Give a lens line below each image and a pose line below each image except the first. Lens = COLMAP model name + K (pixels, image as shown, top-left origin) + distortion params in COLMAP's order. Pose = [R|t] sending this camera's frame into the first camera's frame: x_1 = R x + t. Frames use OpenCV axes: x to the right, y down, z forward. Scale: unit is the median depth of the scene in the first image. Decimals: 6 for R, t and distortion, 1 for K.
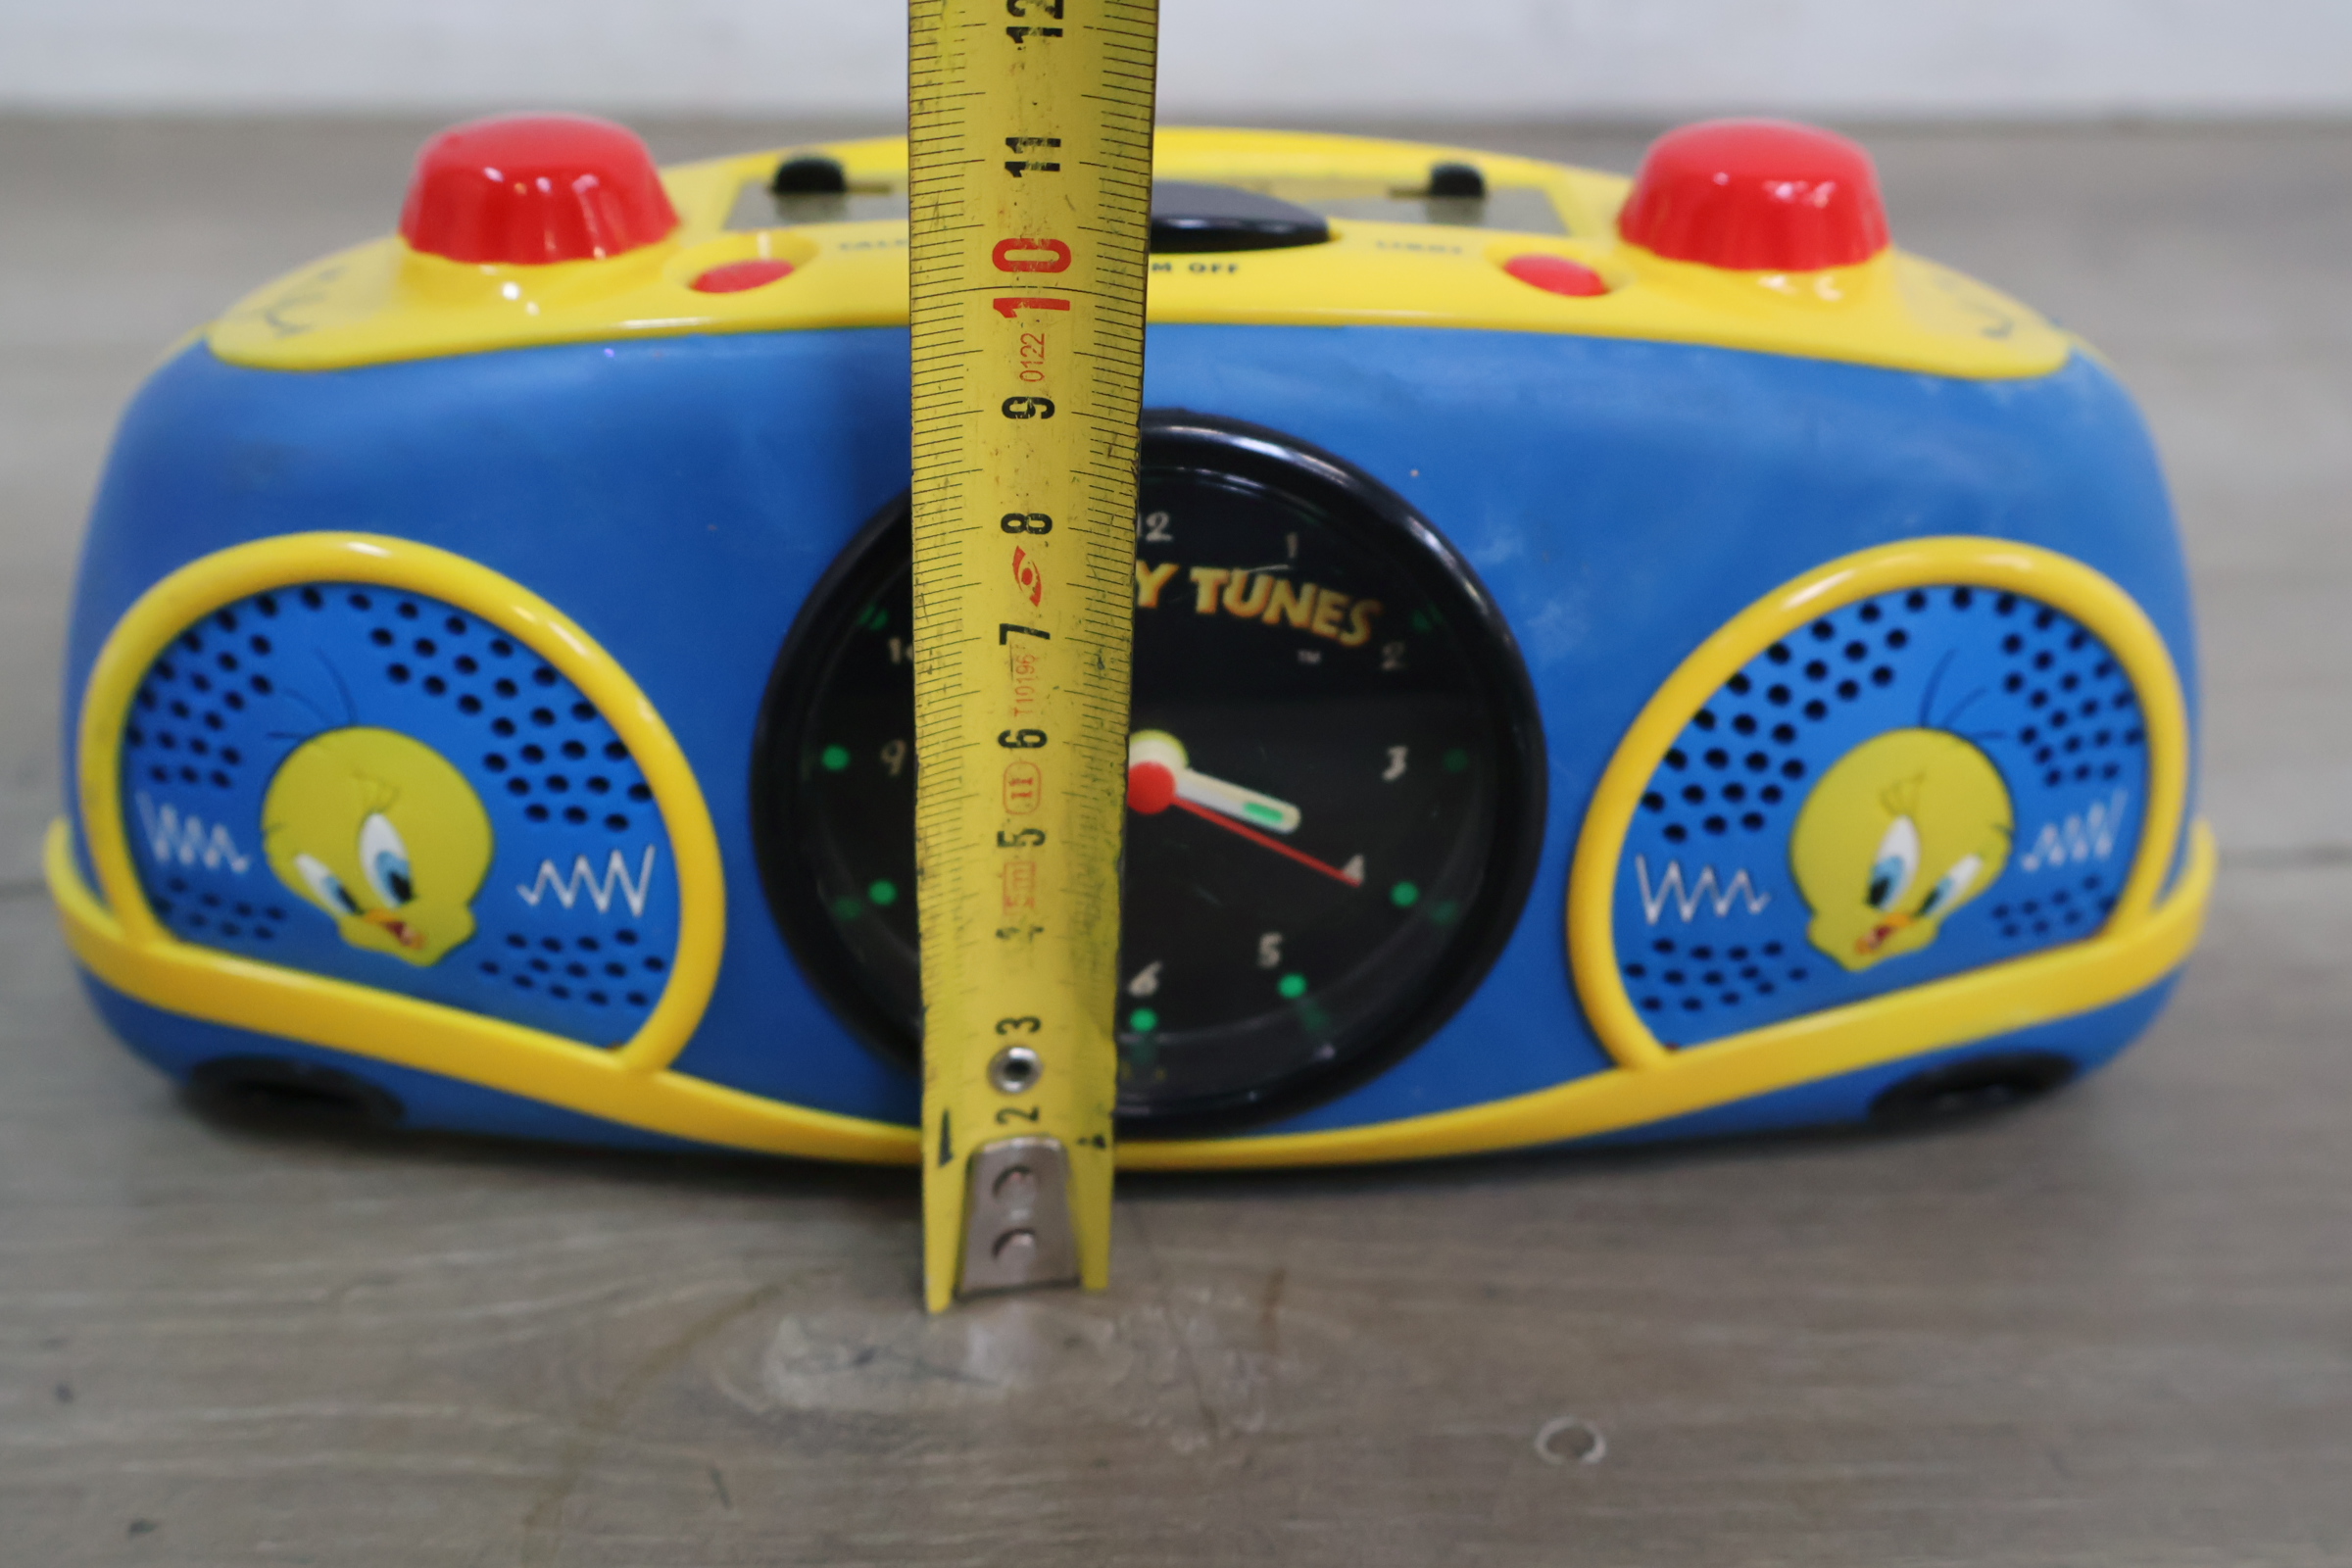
lens RADIAL K [[2691.5, 0, 1175.9], [0, 2691.5, 780.0], [0, 0, 1]] dist [0.016050, -0.031466]
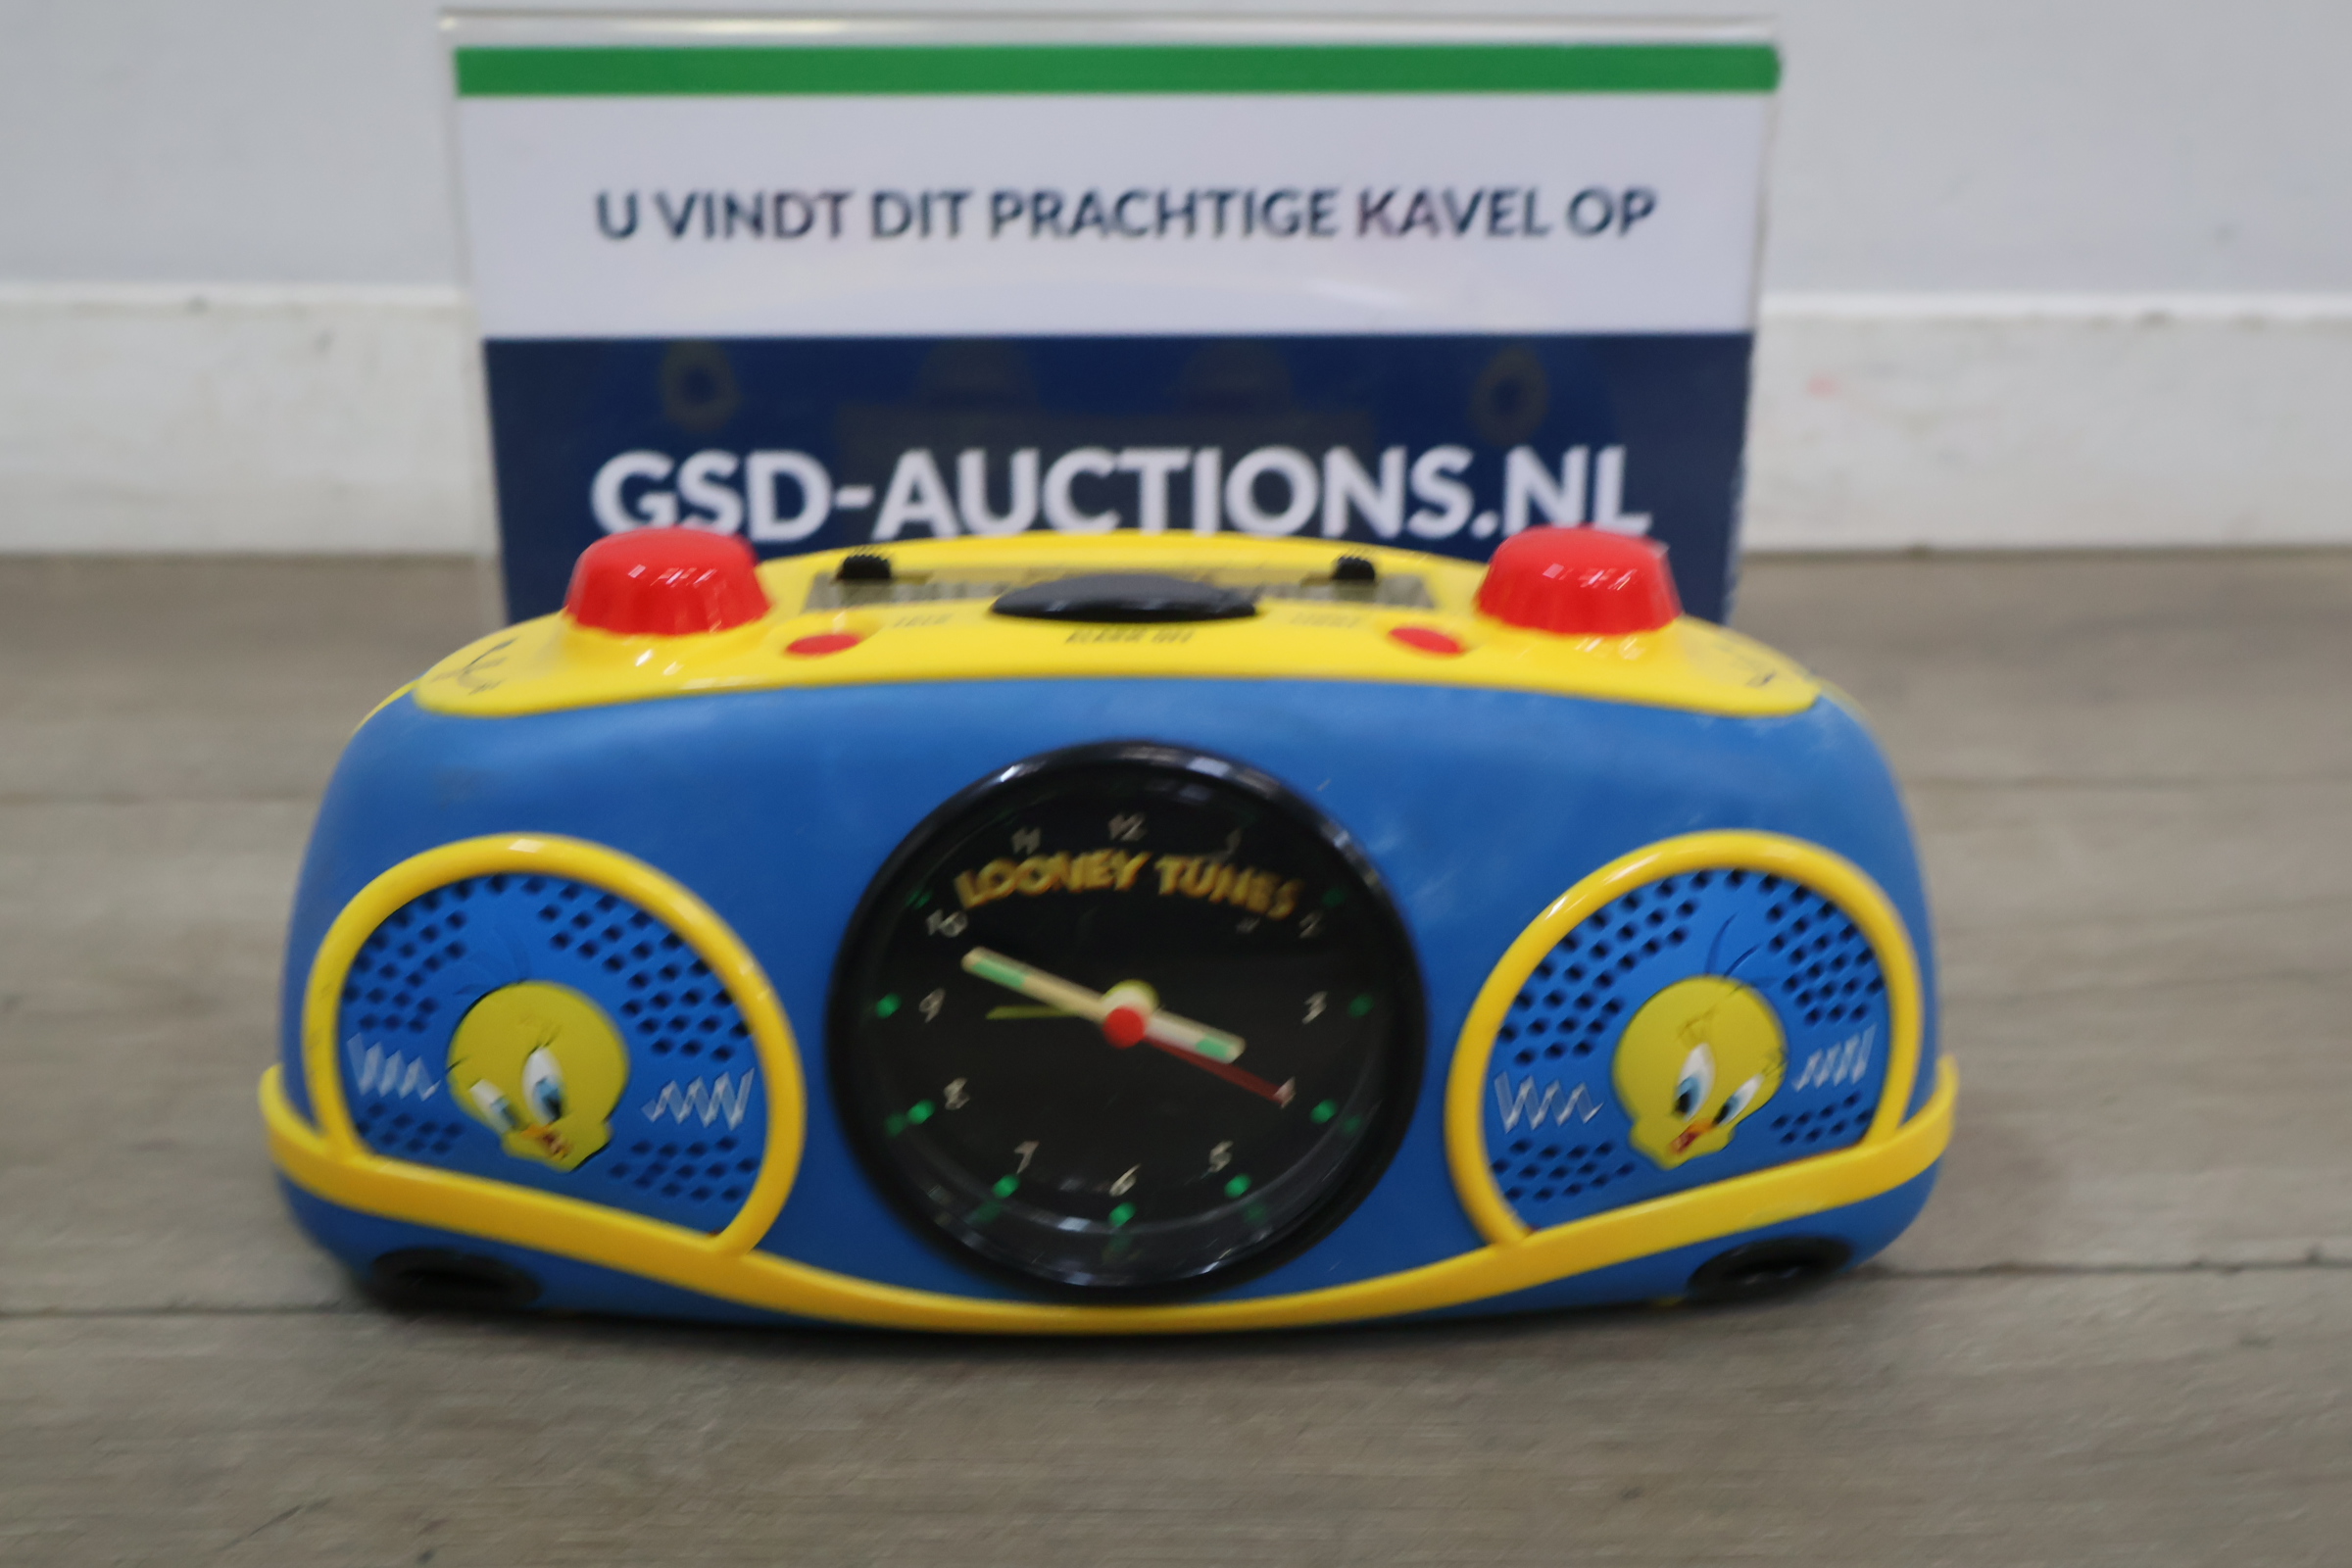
lens RADIAL K [[2681.2, 0, 1168.8], [0, 2681.2, 790.2], [0, 0, 1]] dist [0.002448, 0.025644]
pose [[0.999873, -0.005384, 0.015026, -0.008230], [0.007281, 0.991599, -0.129146, 0.057989], [-0.014205, 0.129239, 0.991512, -0.314839]]
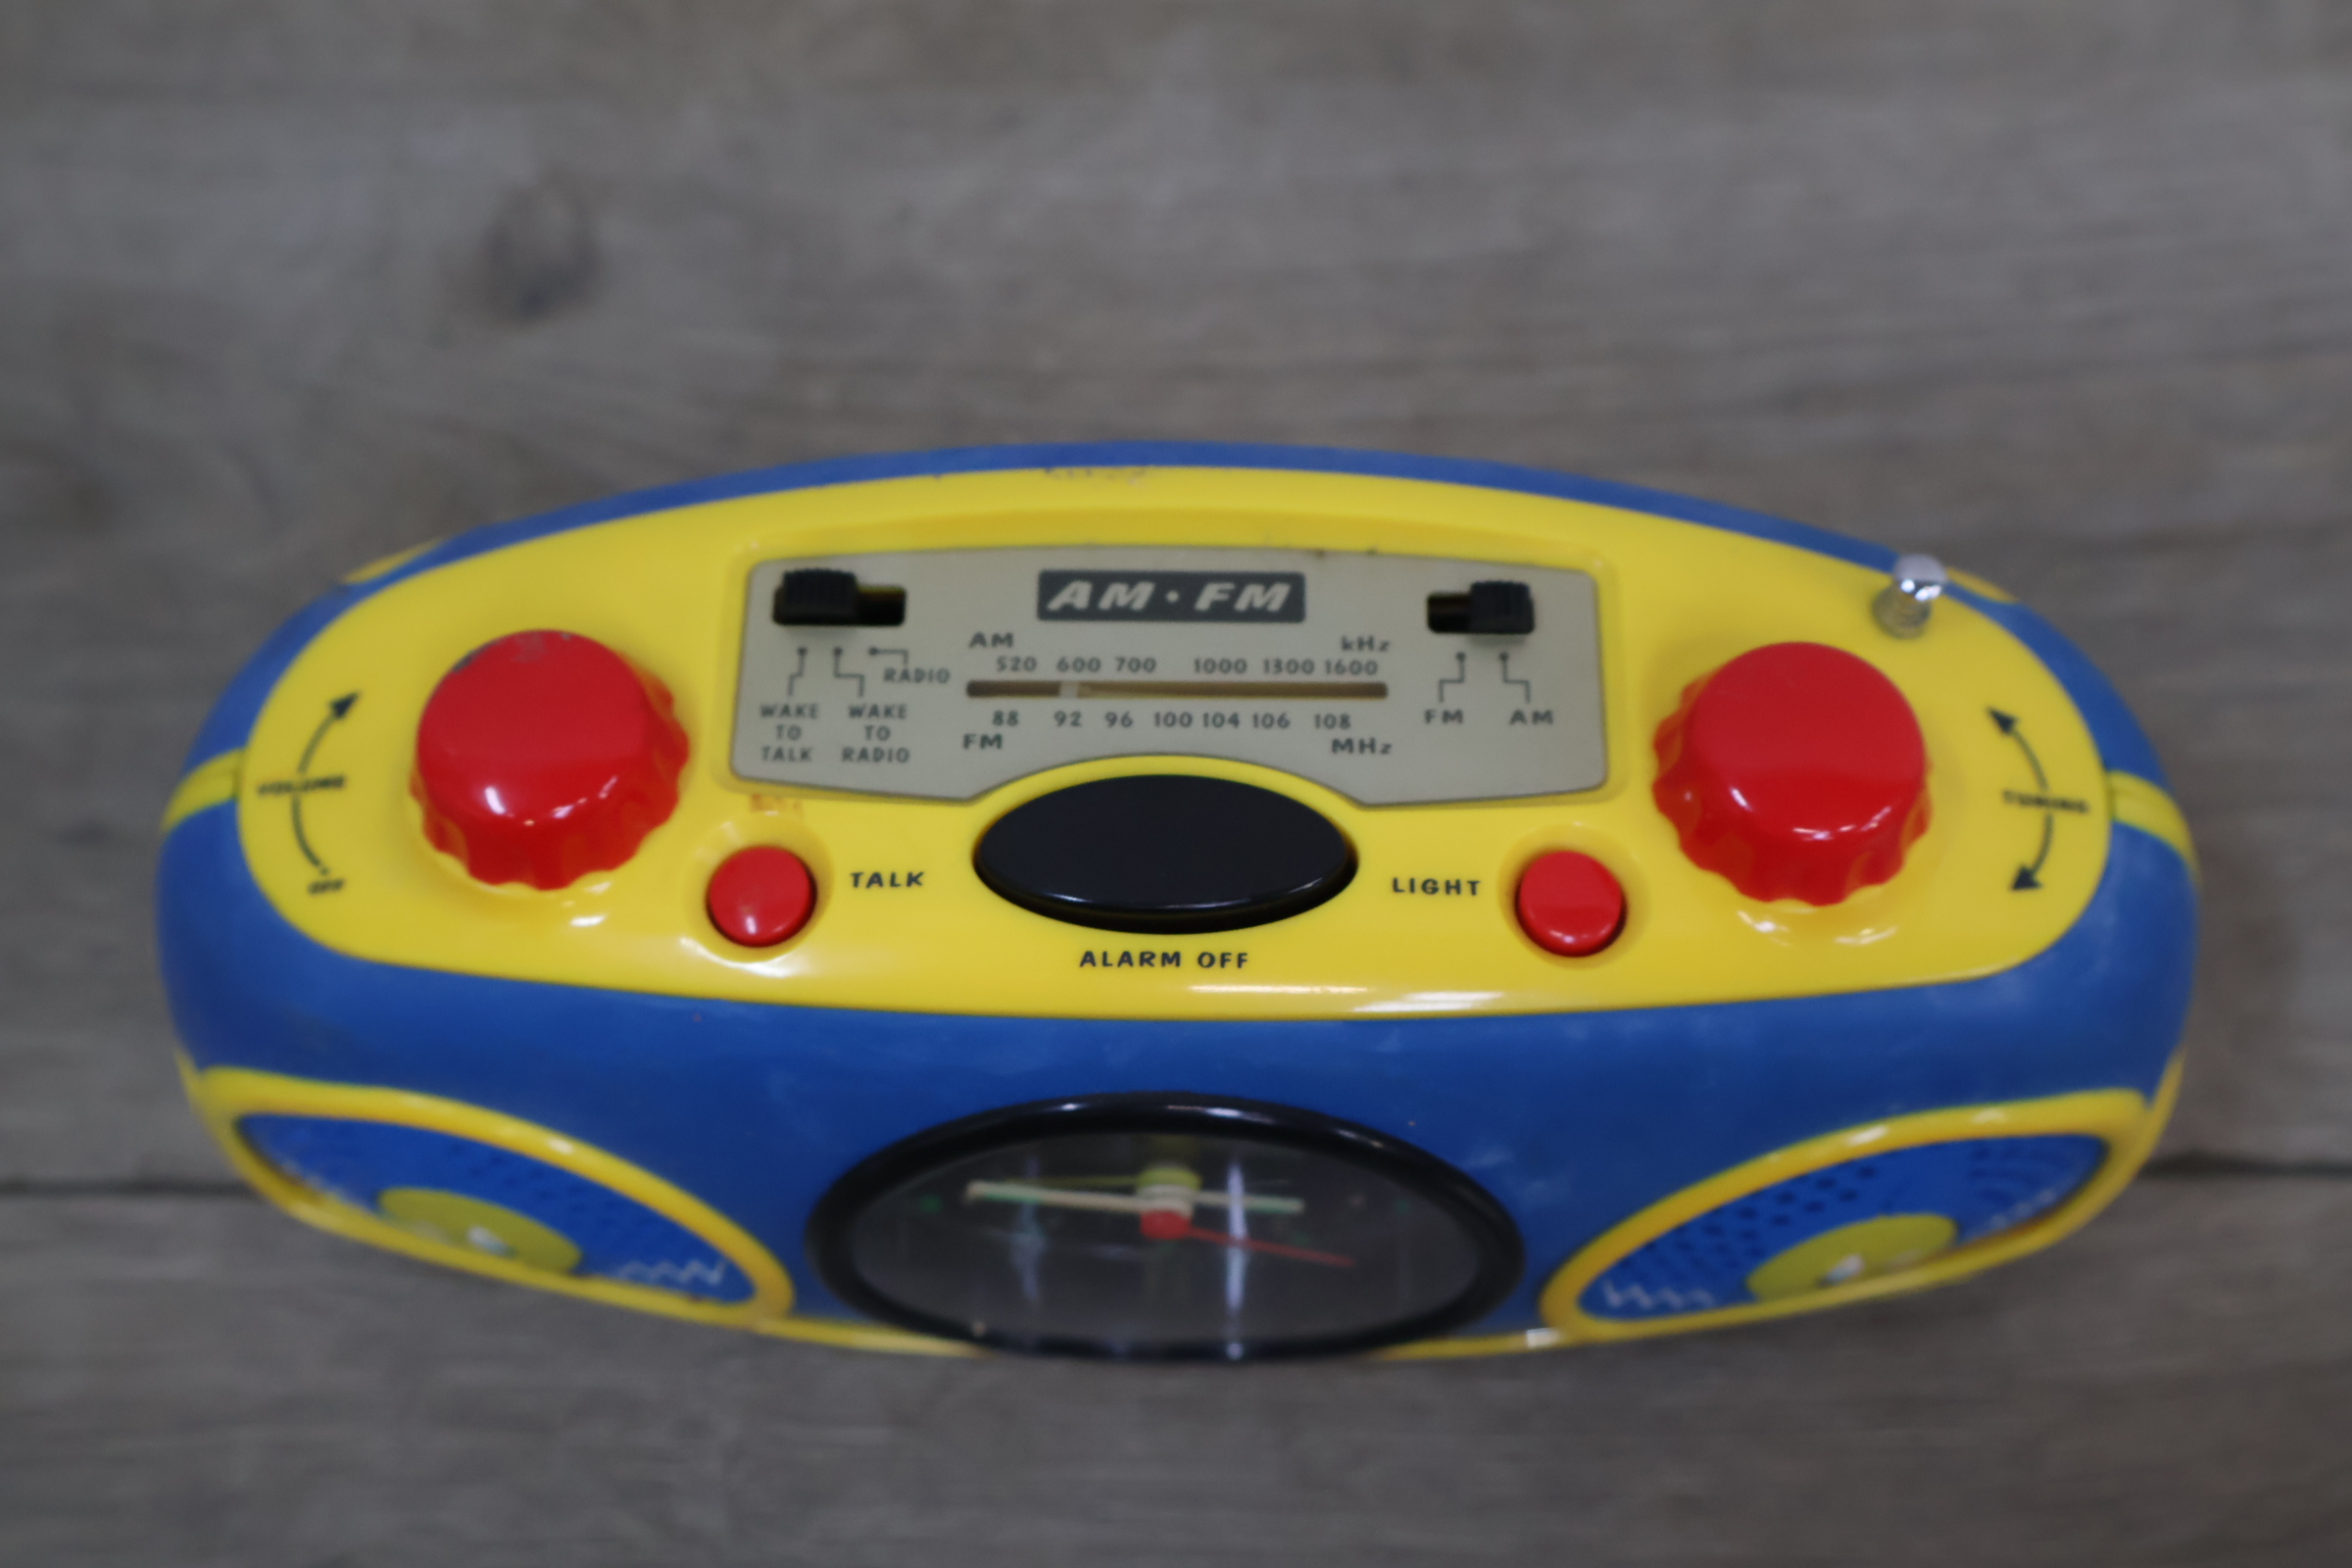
lens RADIAL K [[2664.6, 0, 1176.0], [0, 2664.6, 784.0], [0, 0, 1]] dist [0.017189, -0.014652]
pose [[0.998717, 0.030382, -0.040501, 0.033177], [-0.000707, 0.808241, 0.588852, -0.784503], [0.050625, -0.588068, 0.807226, 0.223697]]
